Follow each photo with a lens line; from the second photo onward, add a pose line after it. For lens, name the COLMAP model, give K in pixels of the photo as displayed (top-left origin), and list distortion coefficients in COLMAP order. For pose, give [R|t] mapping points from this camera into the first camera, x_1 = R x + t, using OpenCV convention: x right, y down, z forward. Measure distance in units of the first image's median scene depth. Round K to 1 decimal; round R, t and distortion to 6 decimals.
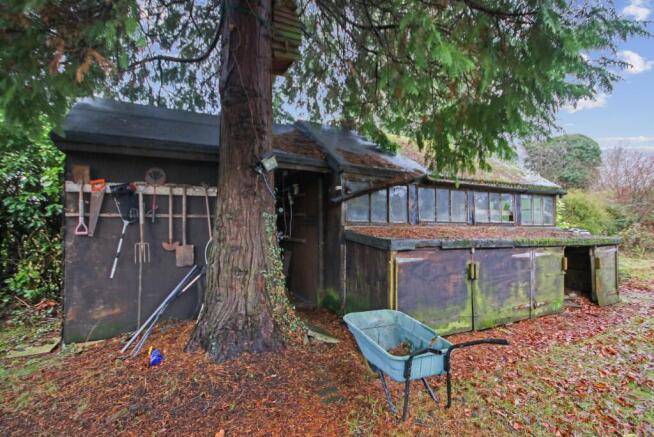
lens RADIAL K [[304.0, 0, 327.6], [0, 304.0, 221.2], [0, 0, 1]] dist [0.023473, -0.002586]
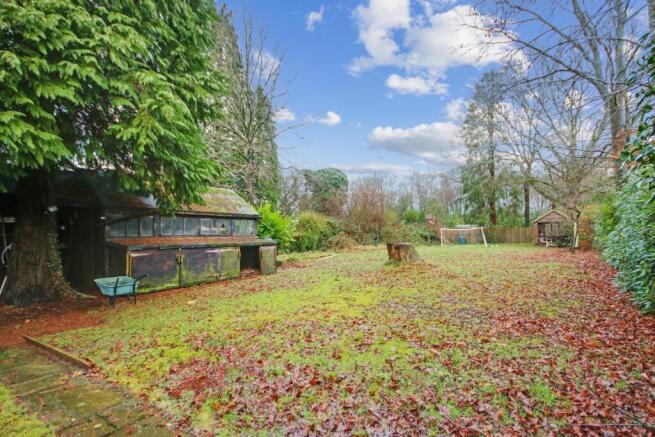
lens RADIAL K [[304.5, 0, 315.6], [0, 304.5, 224.7], [0, 0, 1]] dist [0.023473, -0.002586]
pose [[0.869088, 0.004190, 0.494639, 0.229963], [0.000698, 0.999953, -0.009696, -0.050240], [-0.494657, 0.008772, 0.869044, -1.215126]]
